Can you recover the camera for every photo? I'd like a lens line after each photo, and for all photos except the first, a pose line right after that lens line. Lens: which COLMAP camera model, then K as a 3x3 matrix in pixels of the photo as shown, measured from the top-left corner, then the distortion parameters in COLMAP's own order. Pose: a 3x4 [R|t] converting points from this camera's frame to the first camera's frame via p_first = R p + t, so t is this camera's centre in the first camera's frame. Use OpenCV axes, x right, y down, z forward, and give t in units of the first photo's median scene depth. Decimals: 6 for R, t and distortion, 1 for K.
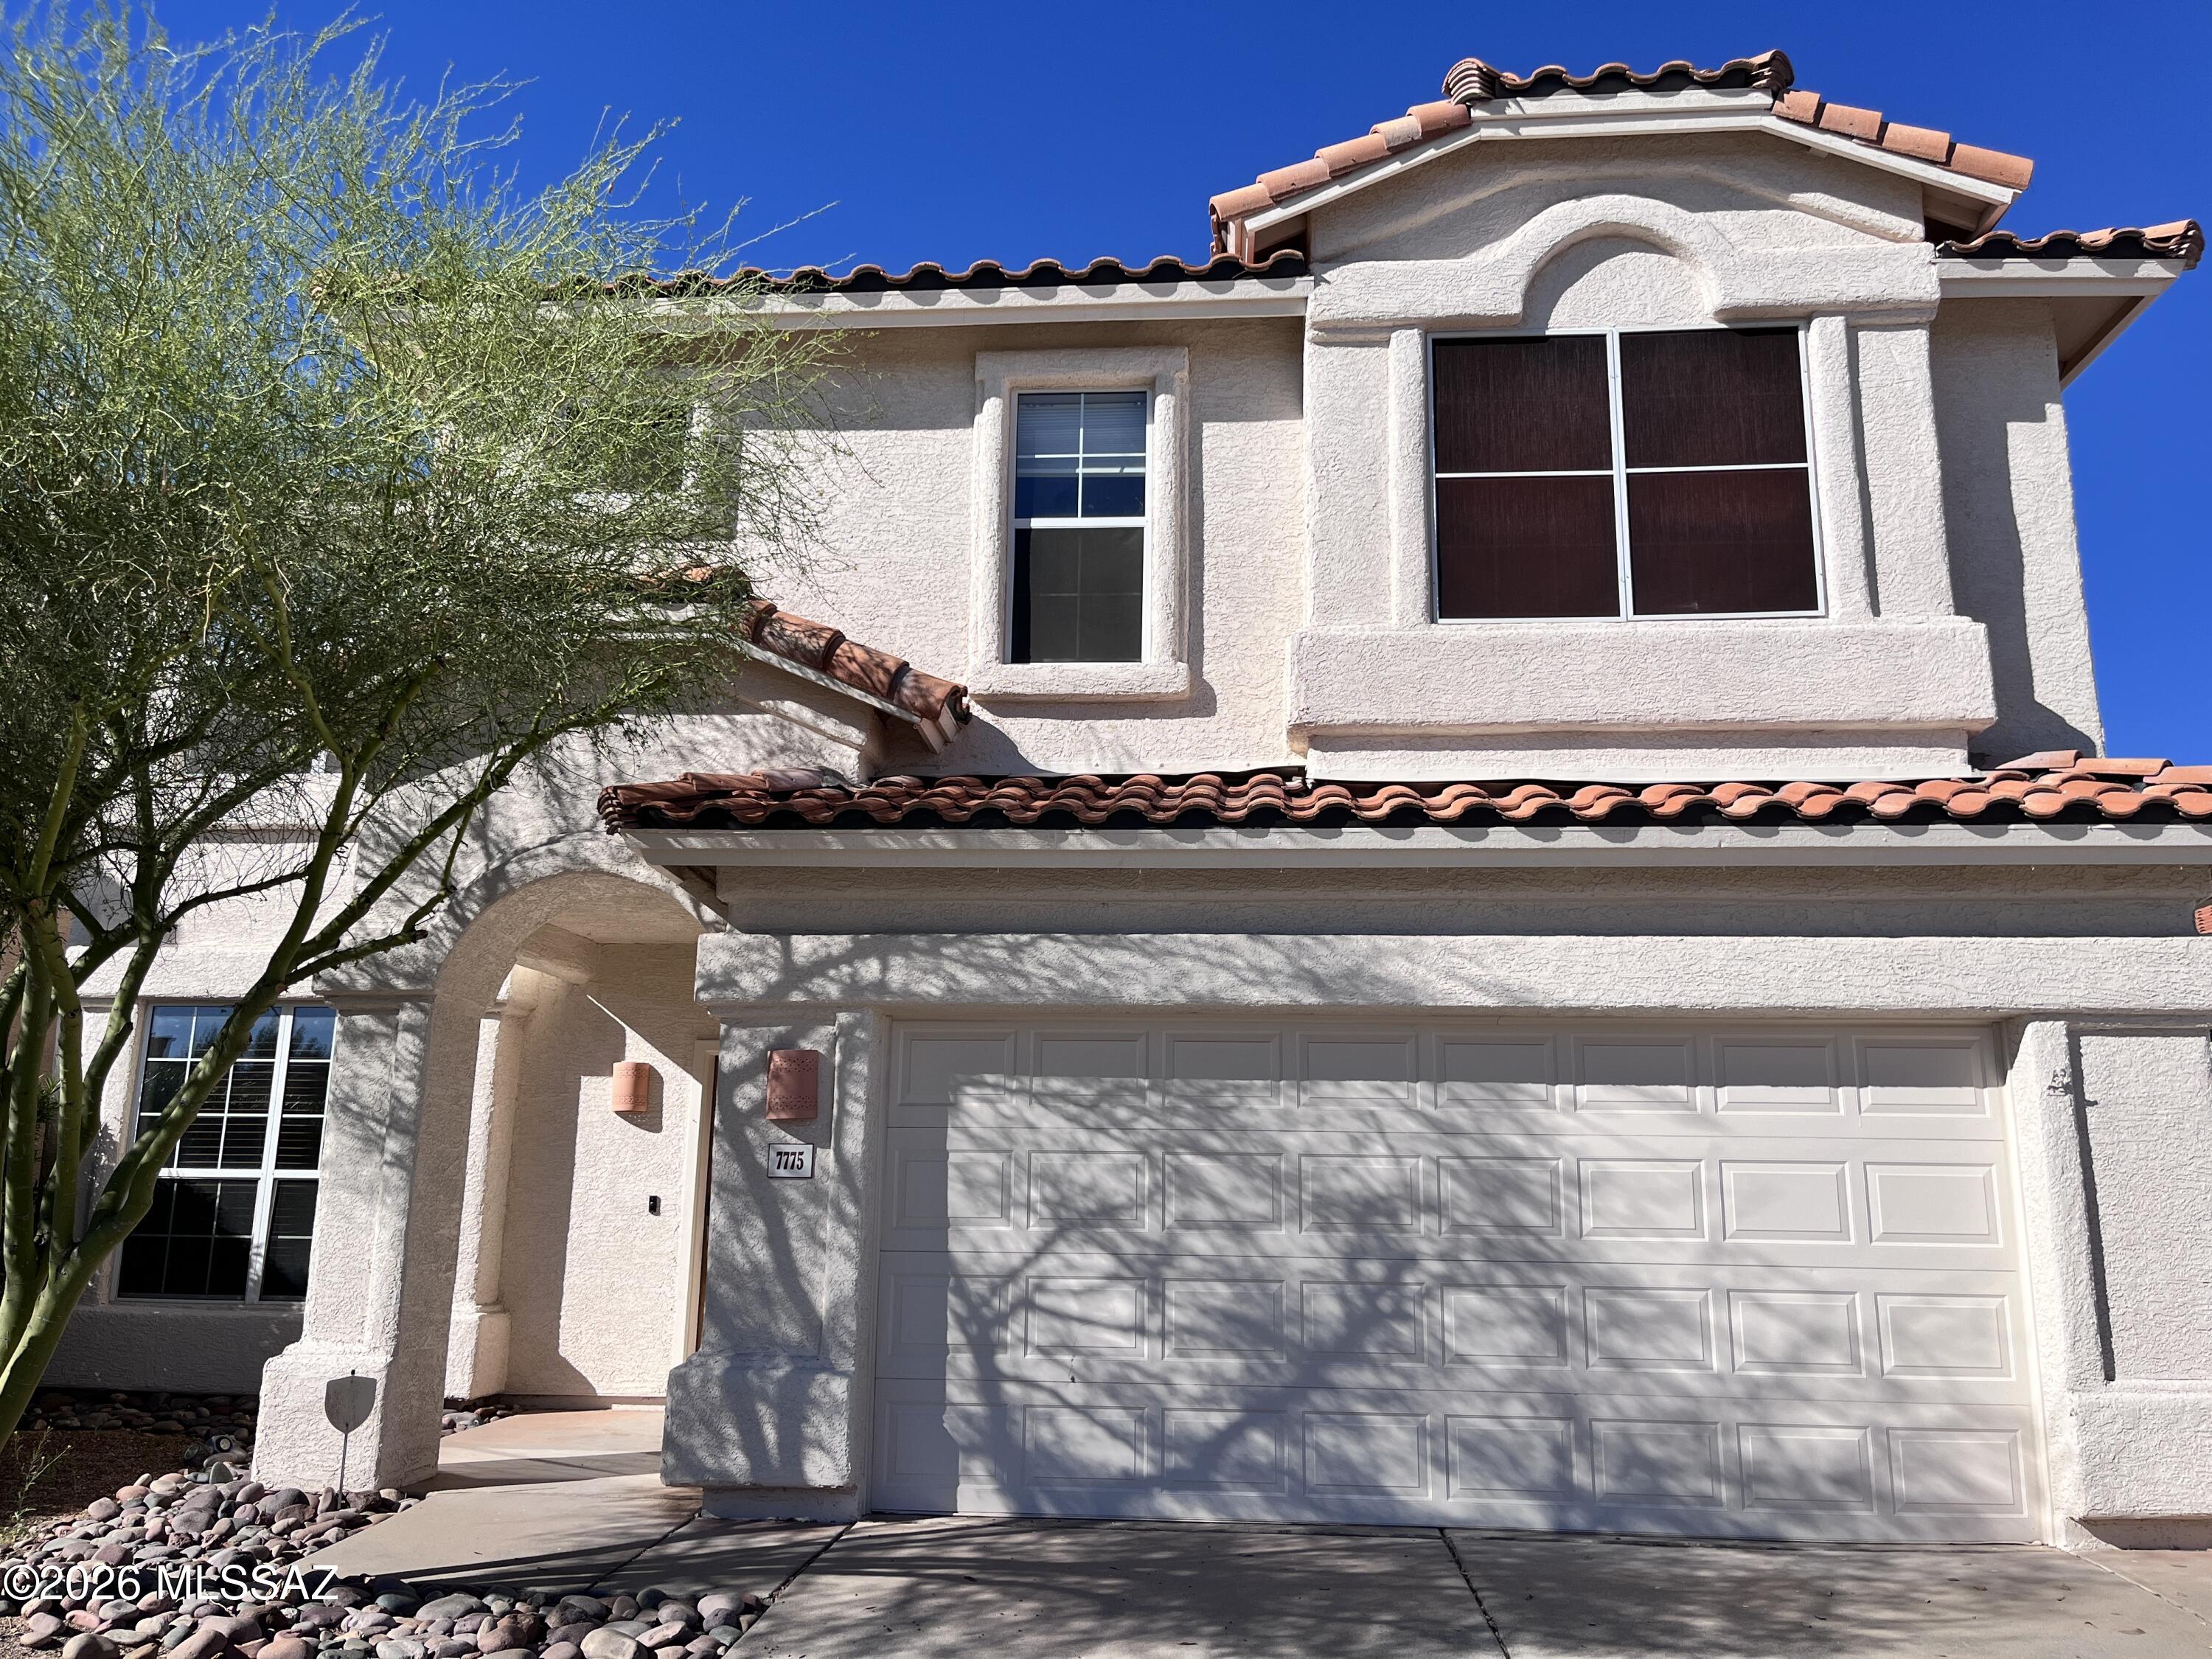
lens RADIAL K [[1682.5, 0, 1087.7], [0, 1682.5, 826.1], [0, 0, 1]] dist [0.045937, -0.062731]
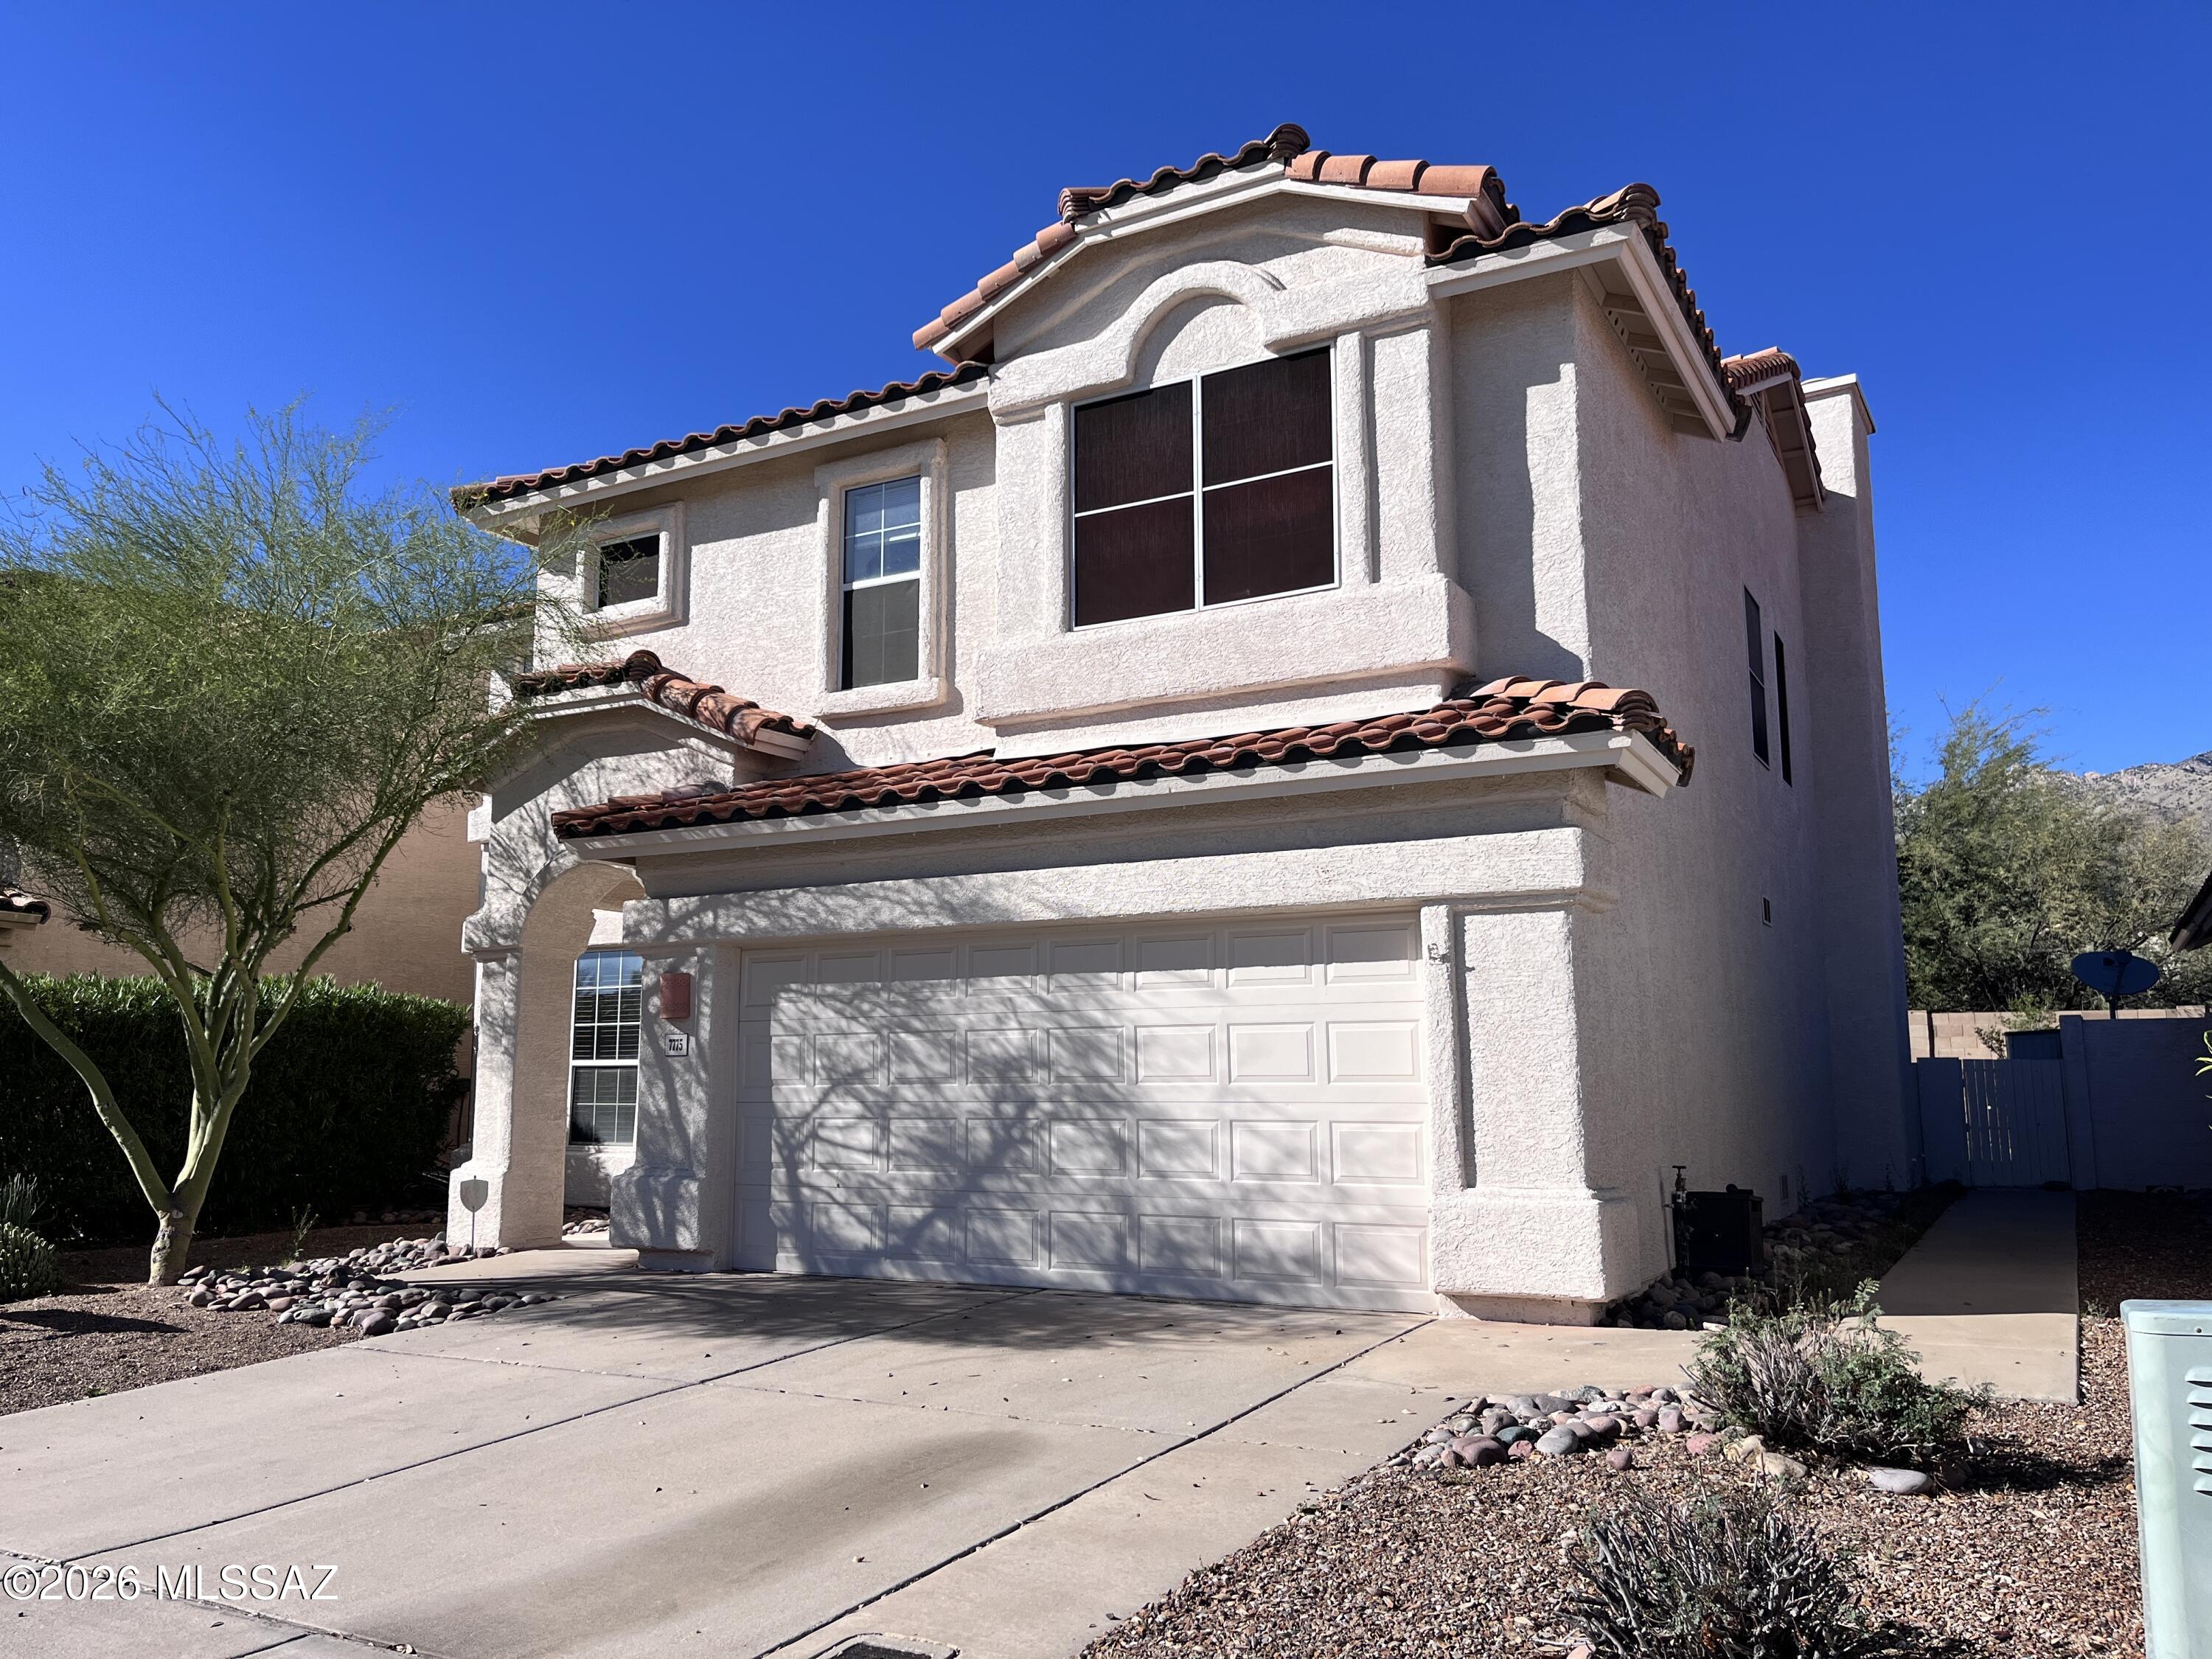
lens RADIAL K [[1682.5, 0, 1113.9], [0, 1682.5, 820.9], [0, 0, 1]] dist [0.045937, -0.062731]
pose [[0.904813, -0.082171, -0.417806, 0.804744], [0.106994, 0.993597, 0.036296, -0.016747], [0.412148, -0.077544, 0.907811, -0.205898]]
